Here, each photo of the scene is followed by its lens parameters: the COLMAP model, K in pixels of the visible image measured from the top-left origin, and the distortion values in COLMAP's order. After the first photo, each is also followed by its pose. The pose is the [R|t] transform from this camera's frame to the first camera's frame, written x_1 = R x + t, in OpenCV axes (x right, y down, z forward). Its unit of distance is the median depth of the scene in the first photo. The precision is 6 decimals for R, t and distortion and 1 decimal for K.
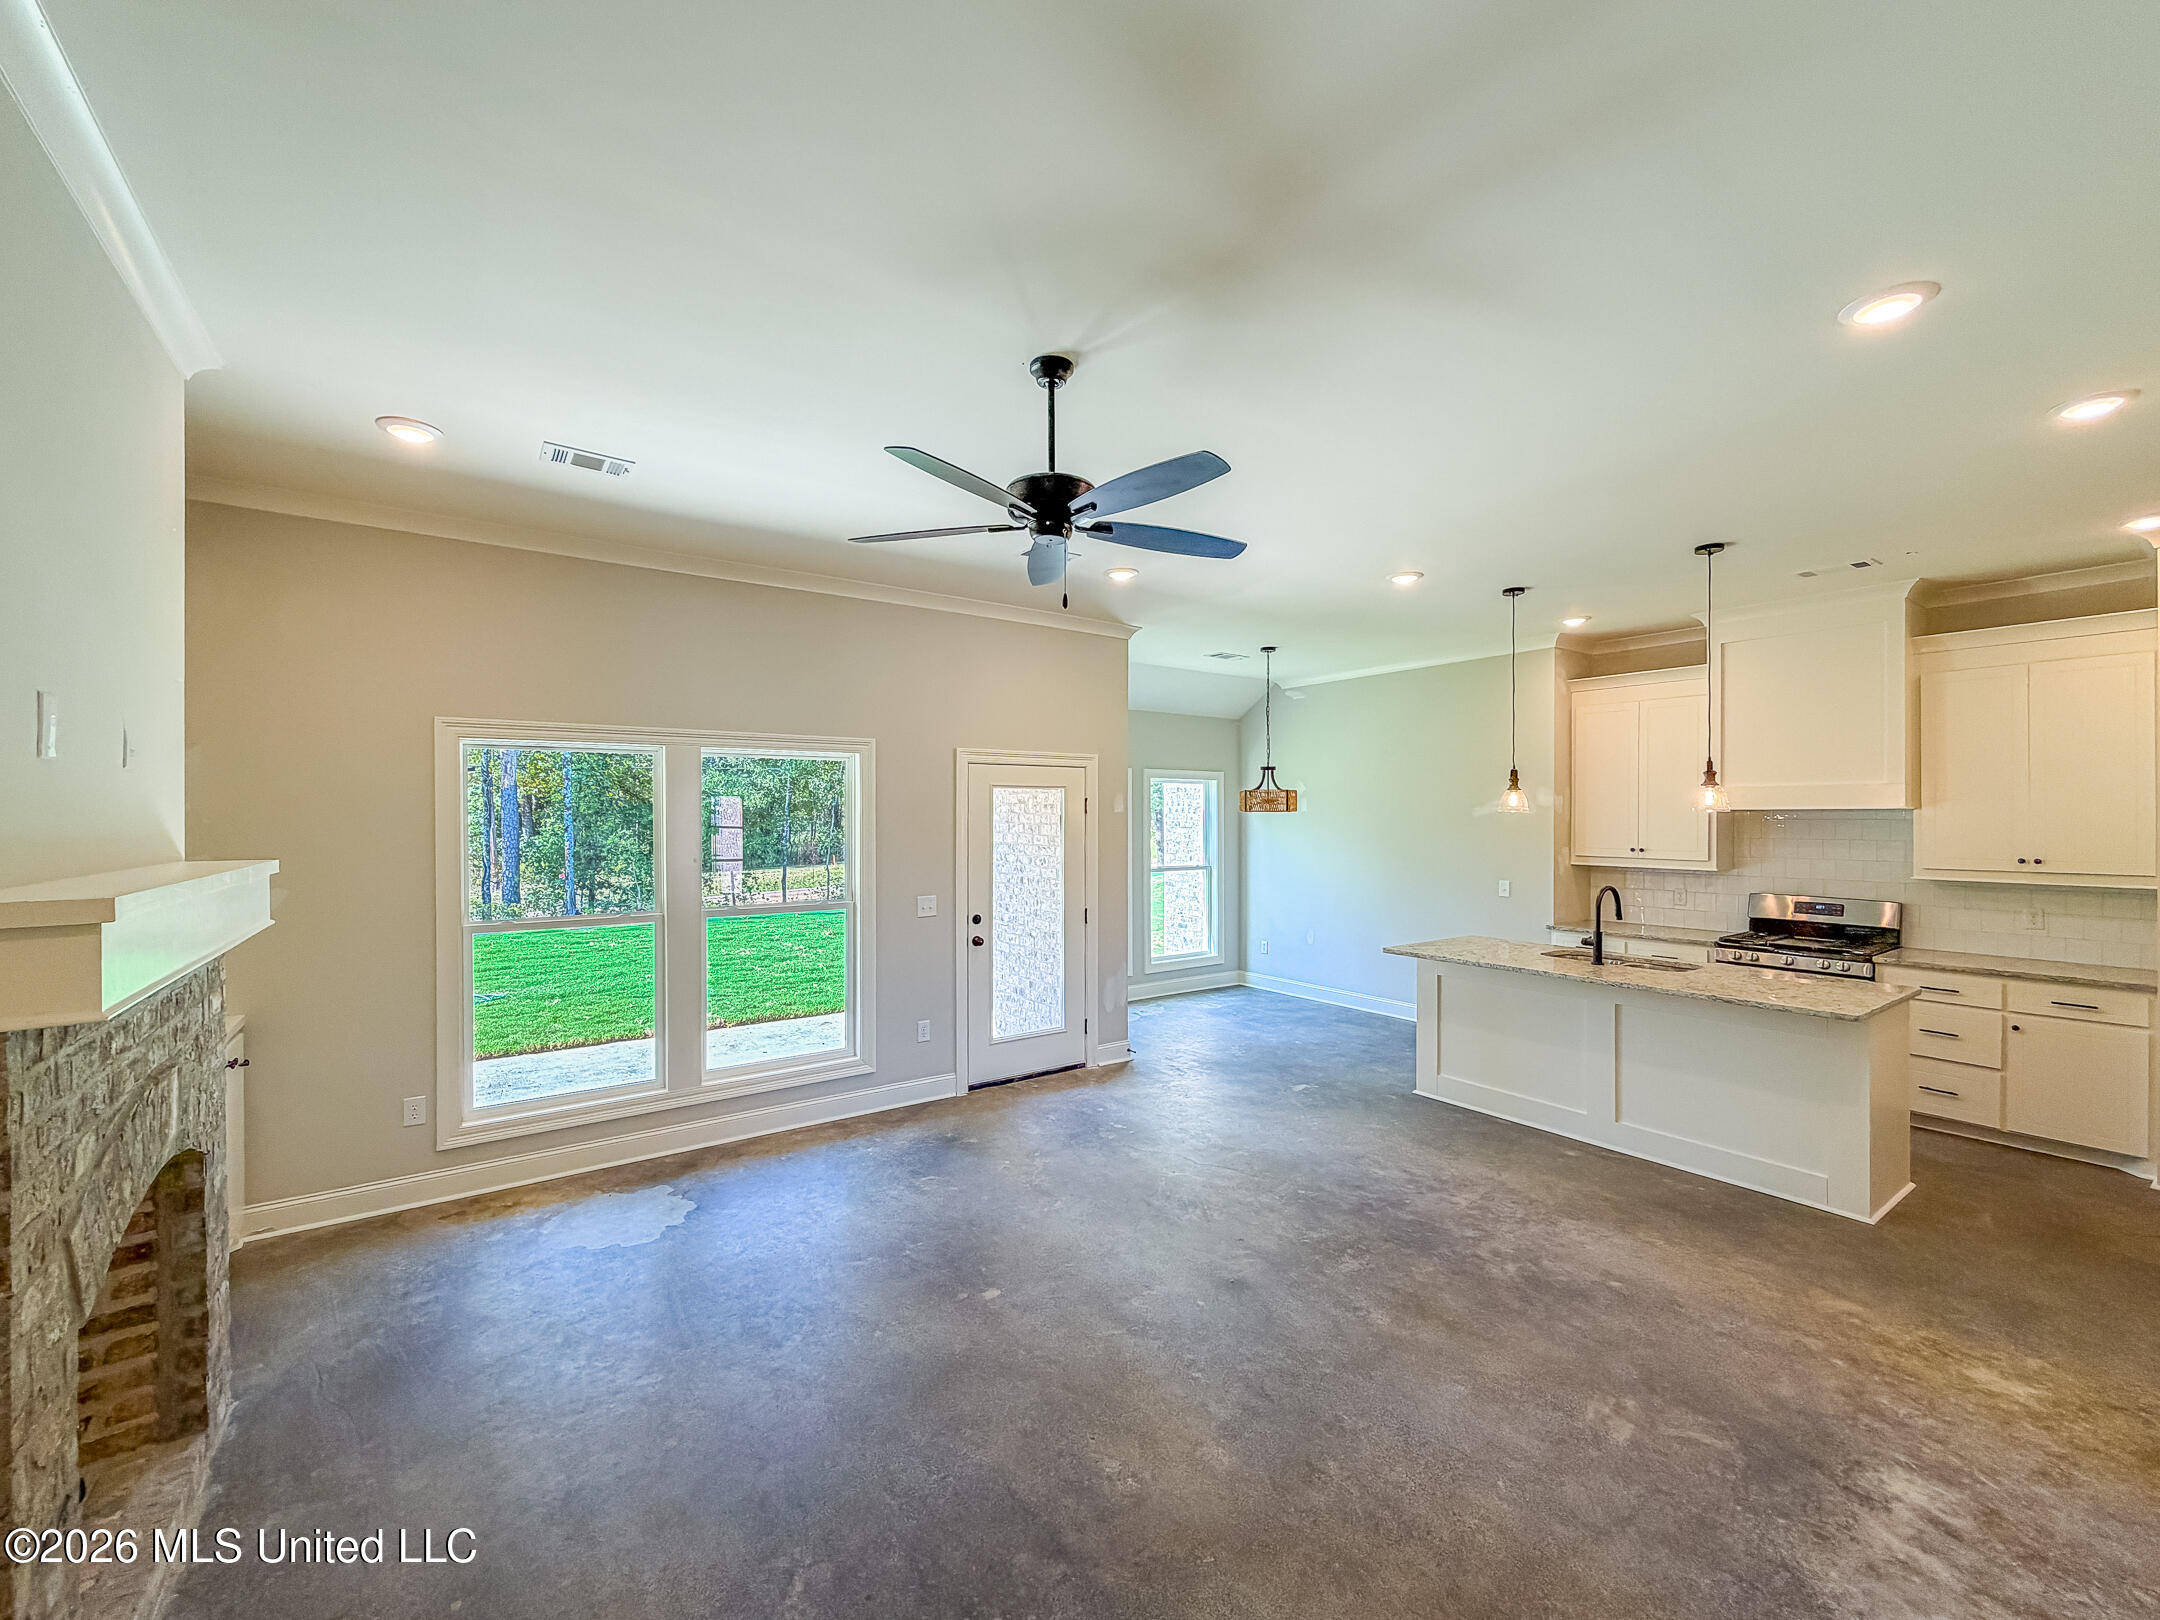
lens RADIAL K [[877.9, 0, 1111.3], [0, 877.9, 819.0], [0, 0, 1]] dist [-0.000279, -0.000034]
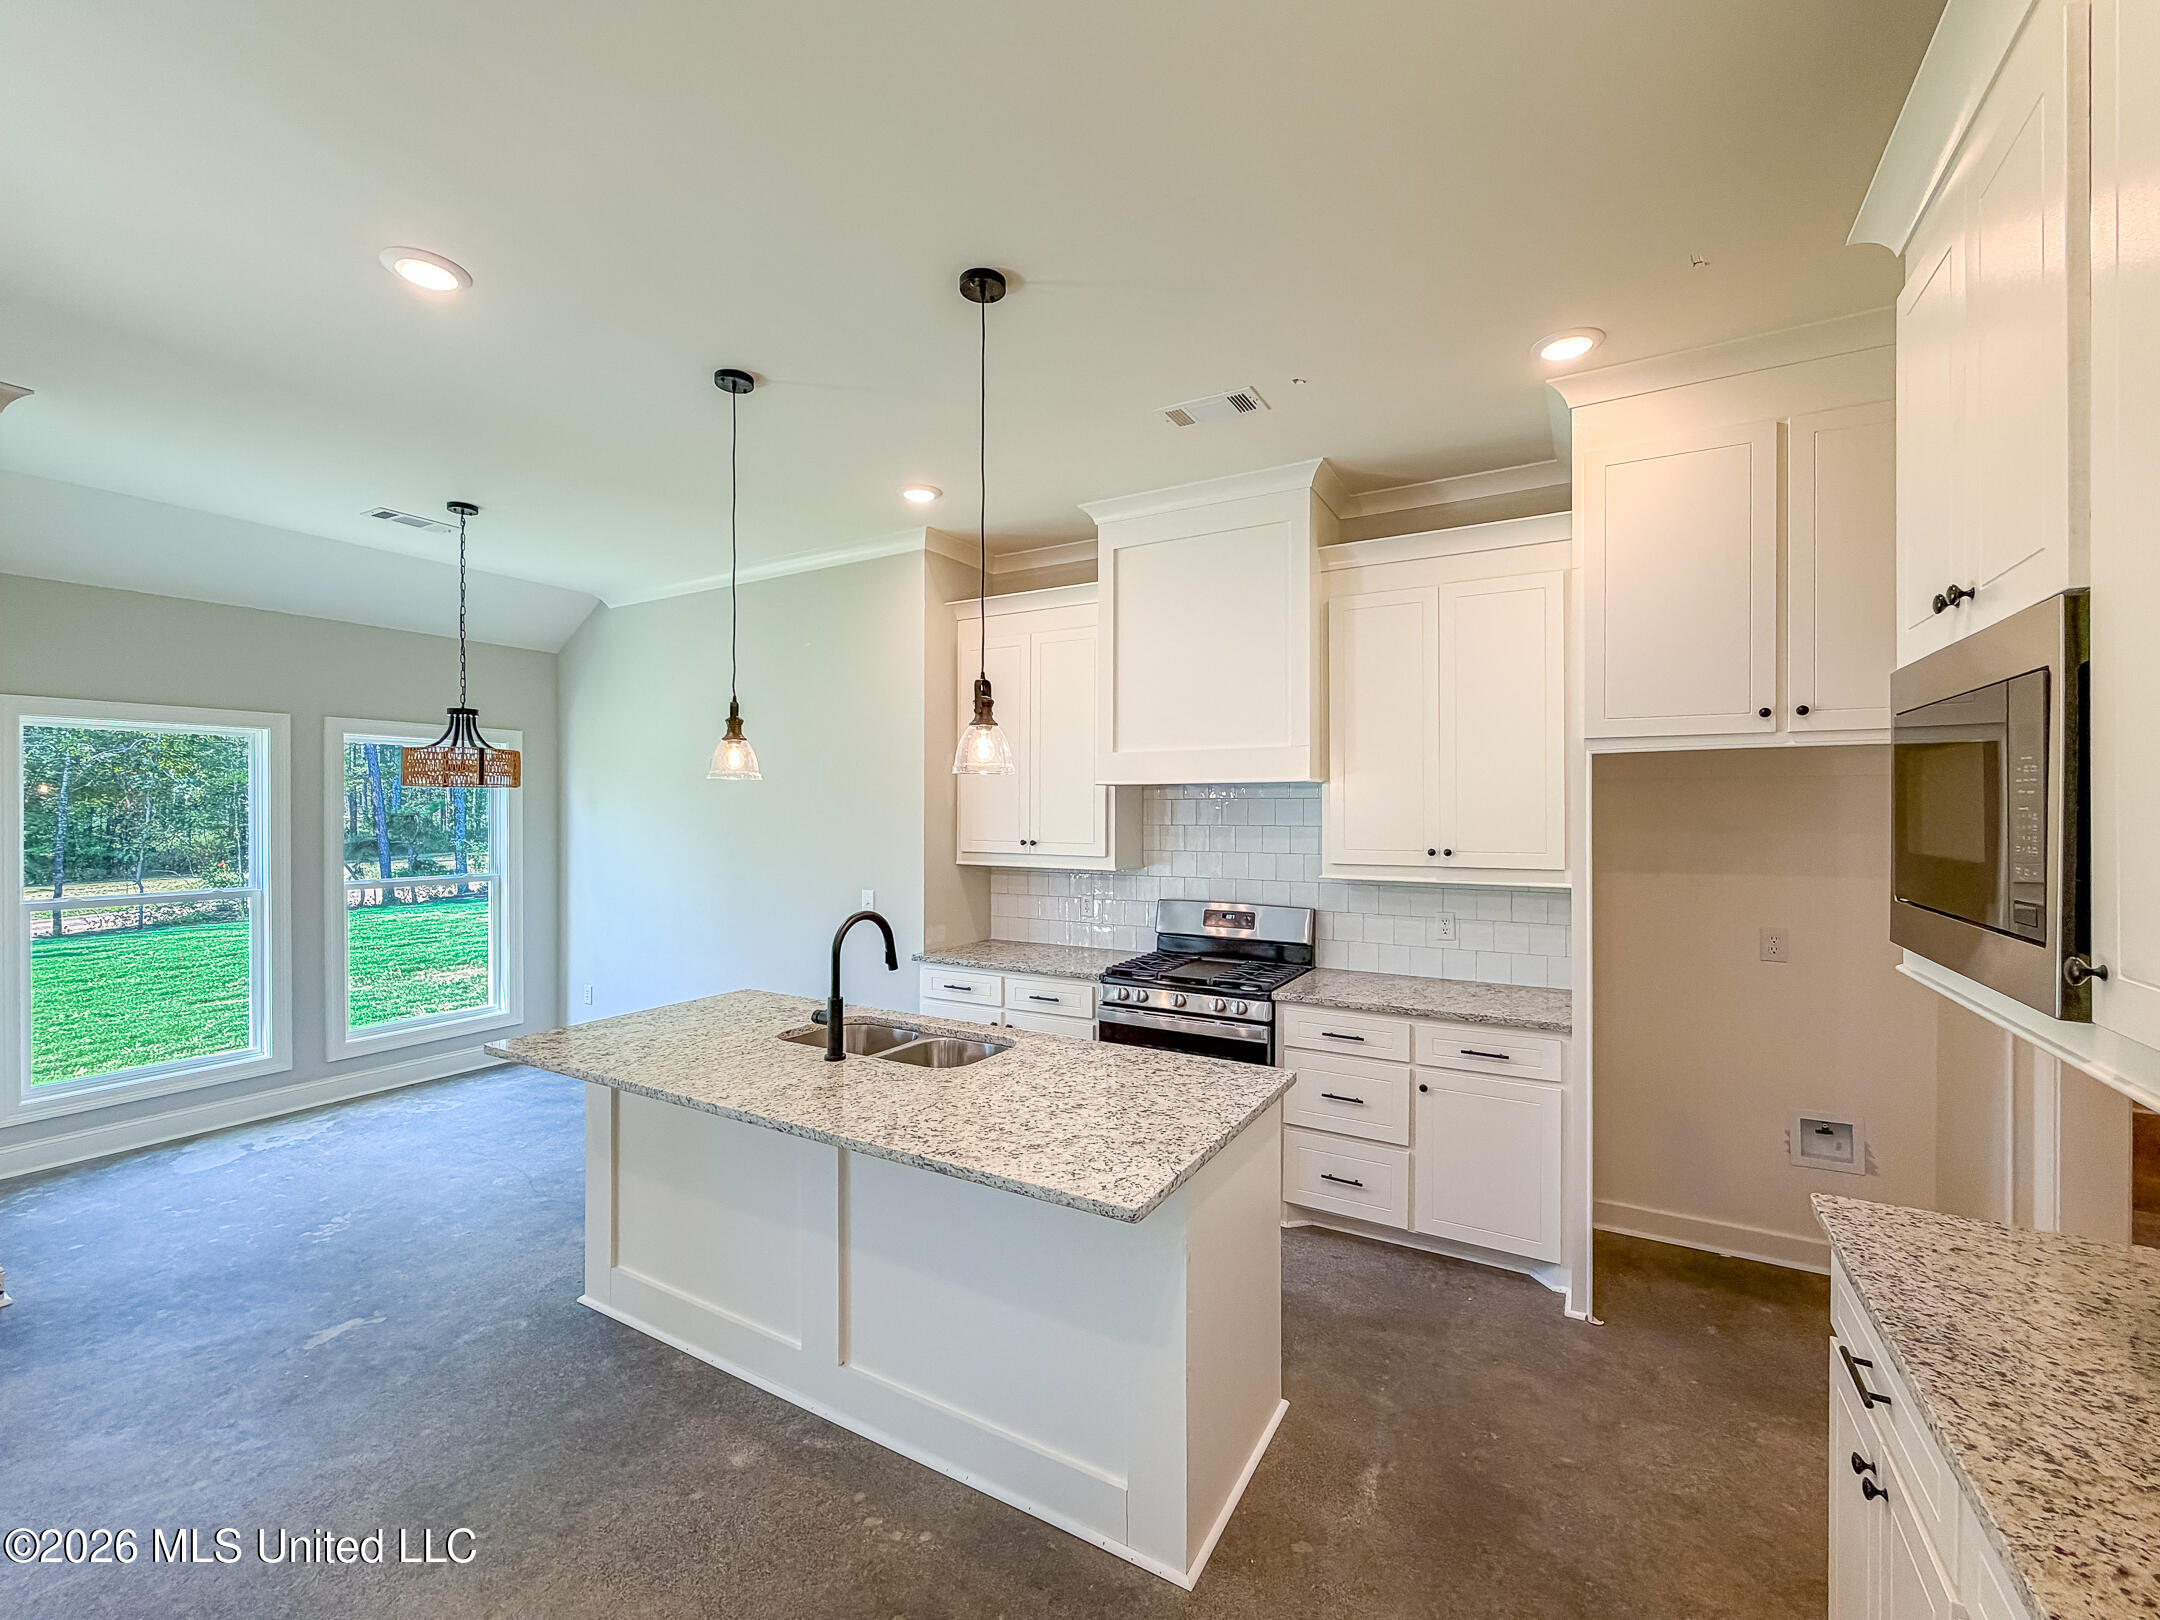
lens RADIAL K [[886.4, 0, 1080.0], [0, 886.4, 810.0], [0, 0, 1]] dist [0.000409, -0.000012]
pose [[0.919636, -0.000835, 0.392770, 0.476625], [0.001188, 0.999999, -0.000654, 0.012656], [-0.392769, 0.001068, 0.919636, 0.434132]]
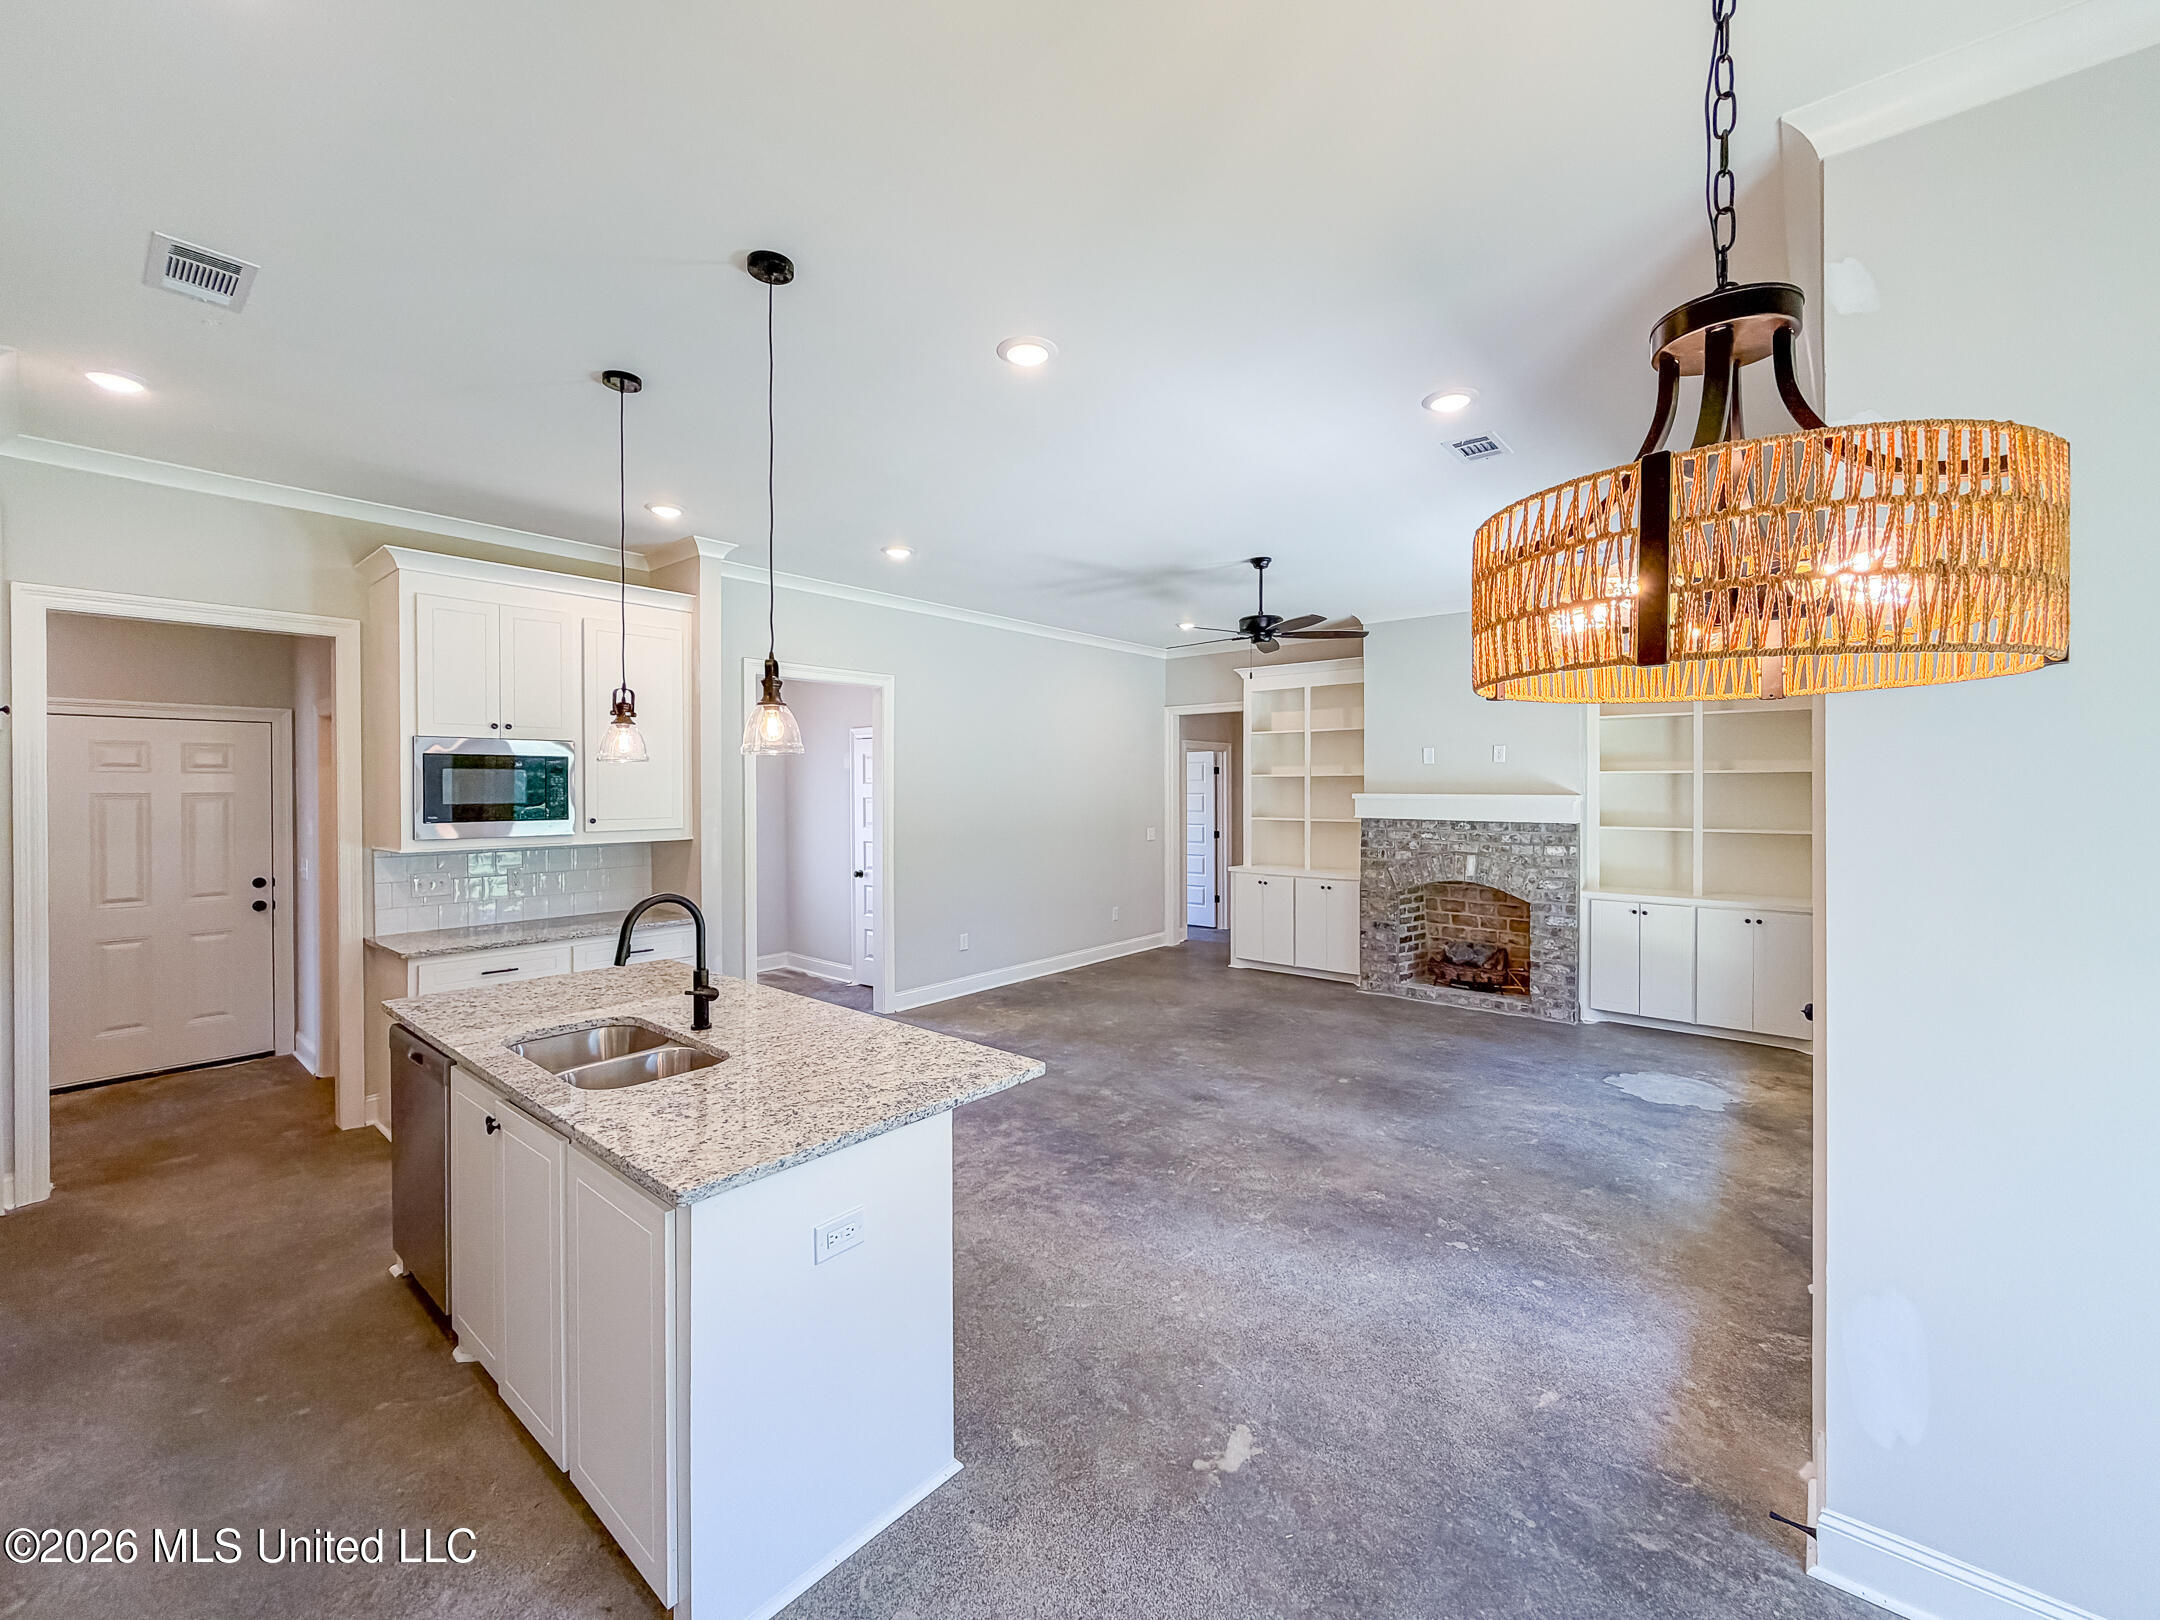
lens RADIAL K [[876.1, 0, 1080.0], [0, 876.1, 810.0], [0, 0, 1]] dist [0.000324, -0.000031]
pose [[-0.978463, 0.006595, -0.206317, 0.428136], [0.000078, 0.999501, 0.031578, 0.002367], [0.206422, 0.030881, -0.977976, 1.599296]]
